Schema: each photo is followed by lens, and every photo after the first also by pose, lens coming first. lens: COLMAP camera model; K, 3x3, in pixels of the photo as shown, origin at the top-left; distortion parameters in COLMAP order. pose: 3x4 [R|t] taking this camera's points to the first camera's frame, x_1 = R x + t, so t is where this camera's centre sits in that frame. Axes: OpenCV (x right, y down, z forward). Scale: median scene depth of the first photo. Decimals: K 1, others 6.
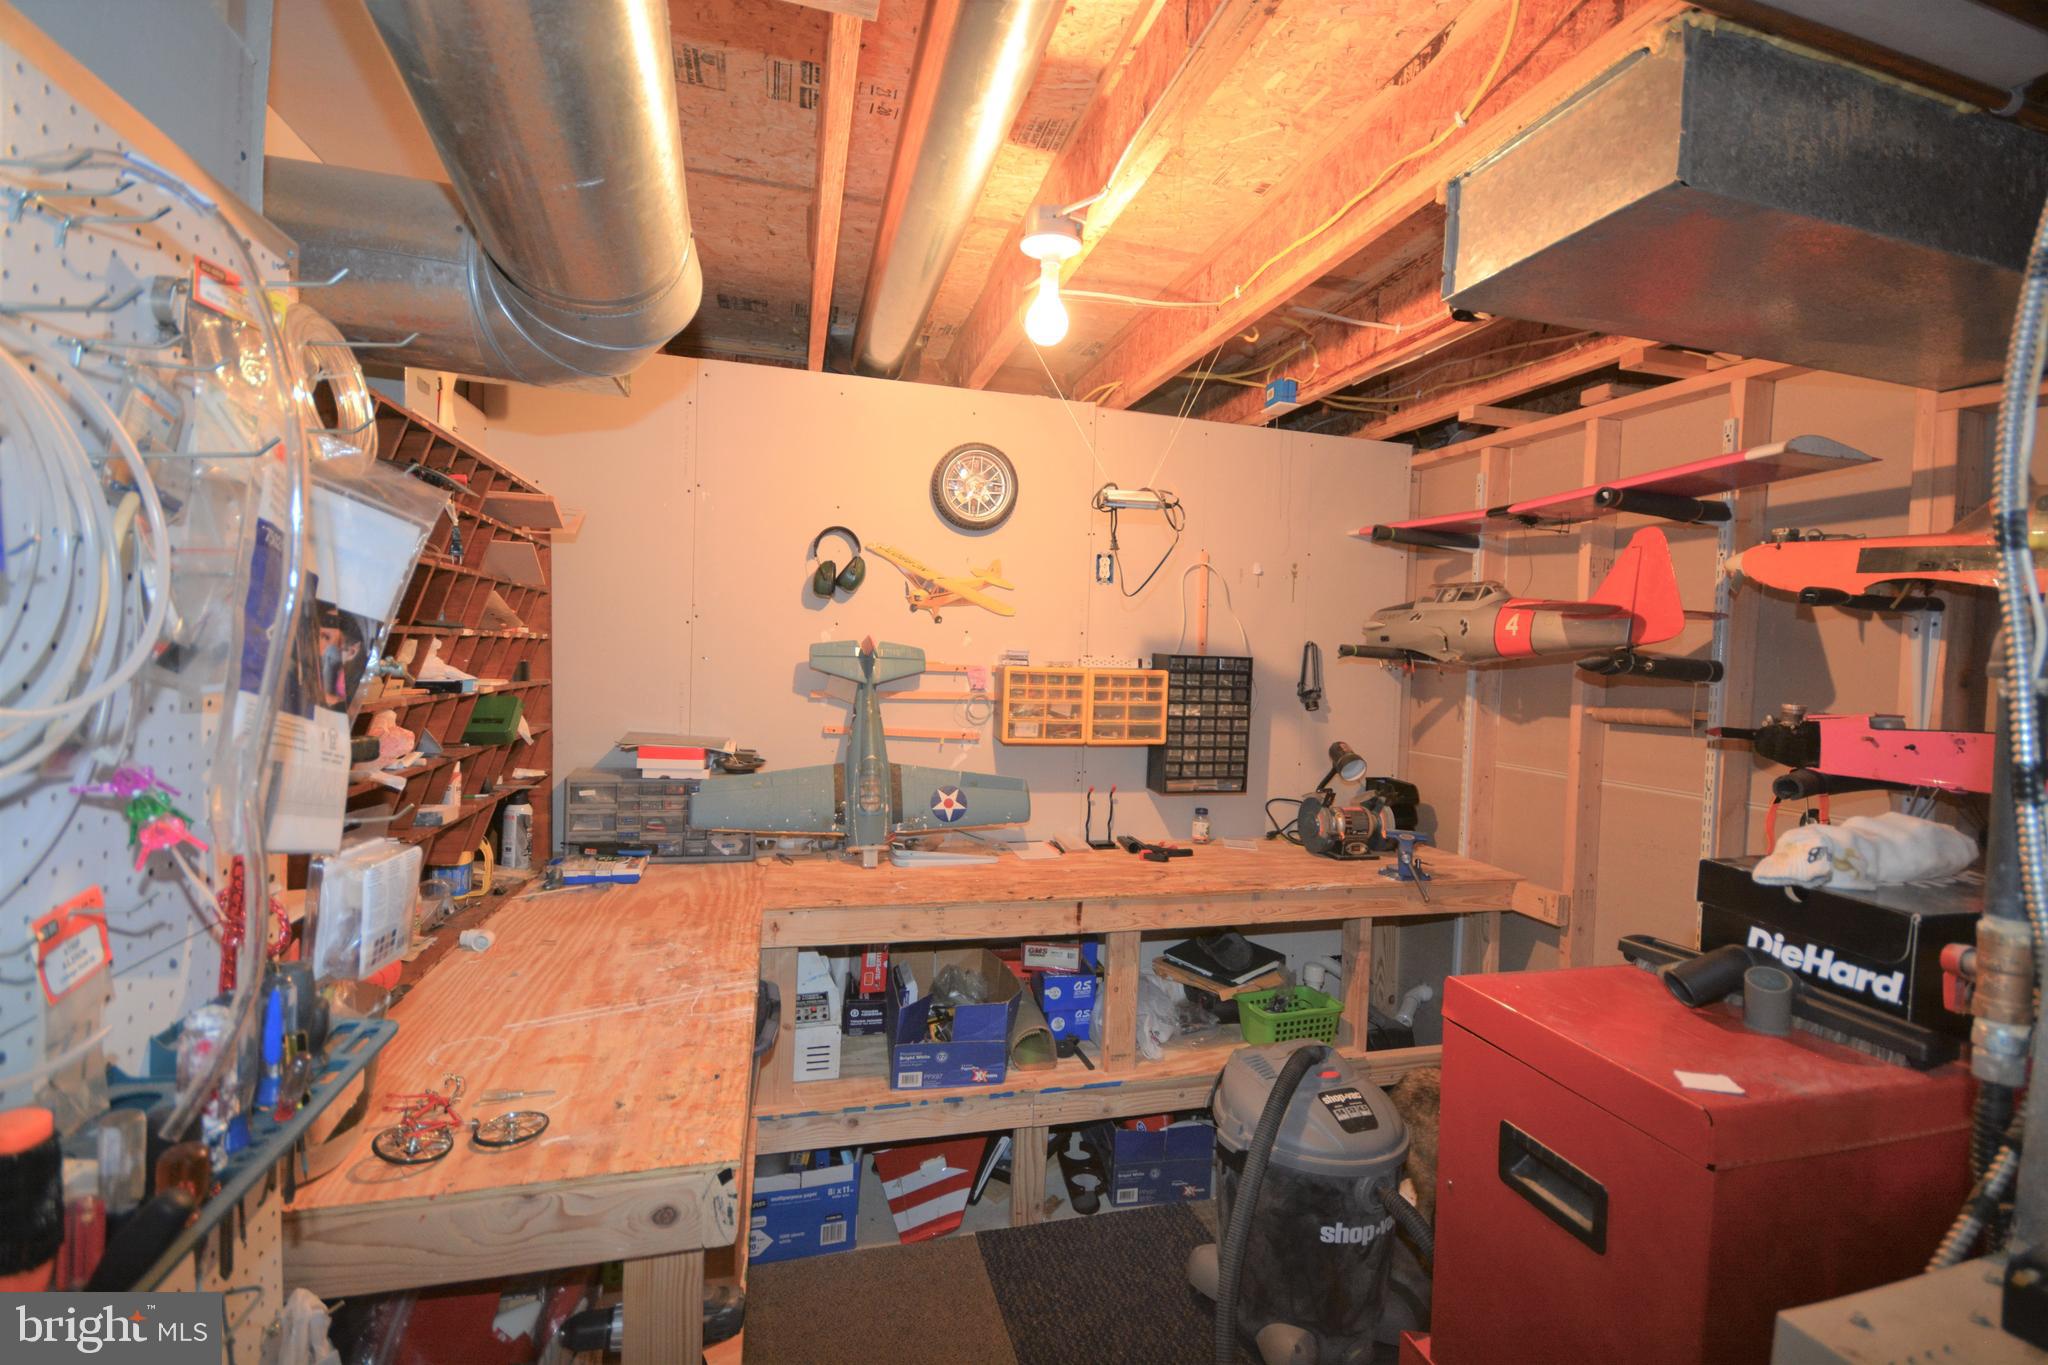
lens RADIAL K [[907.0, 0, 1035.5], [0, 907.0, 680.5], [0, 0, 1]] dist [-0.003204, -0.000629]
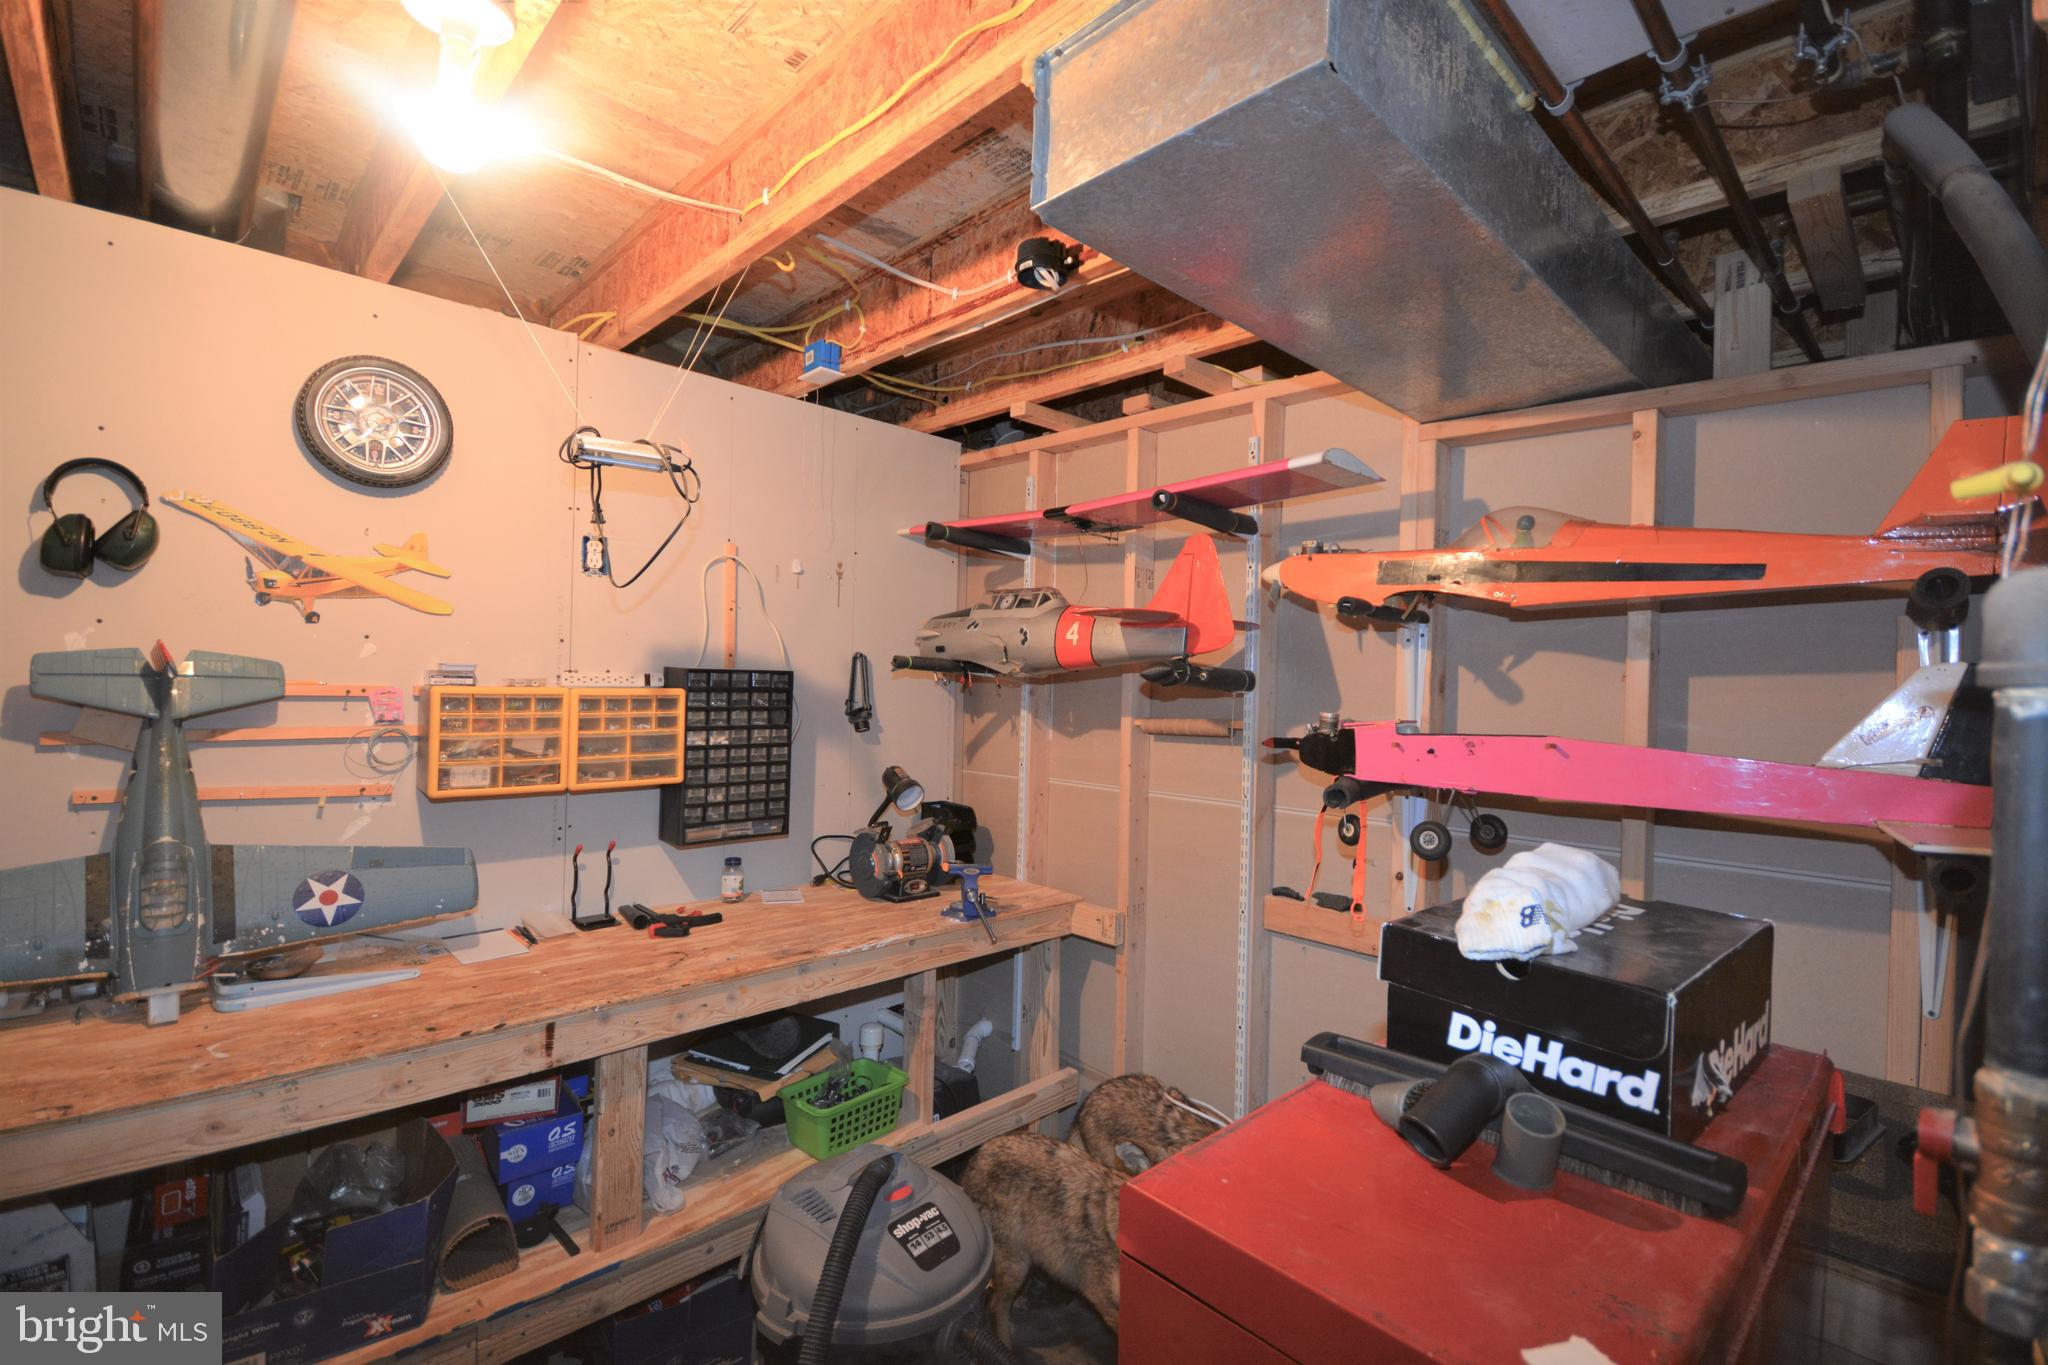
lens RADIAL K [[907.0, 0, 1035.5], [0, 907.0, 680.5], [0, 0, 1]] dist [-0.003204, -0.000629]
pose [[0.879117, -0.012719, 0.476436, 0.042405], [0.020488, 0.999728, -0.011115, -0.003397], [-0.476165, 0.019533, 0.879139, 0.179833]]
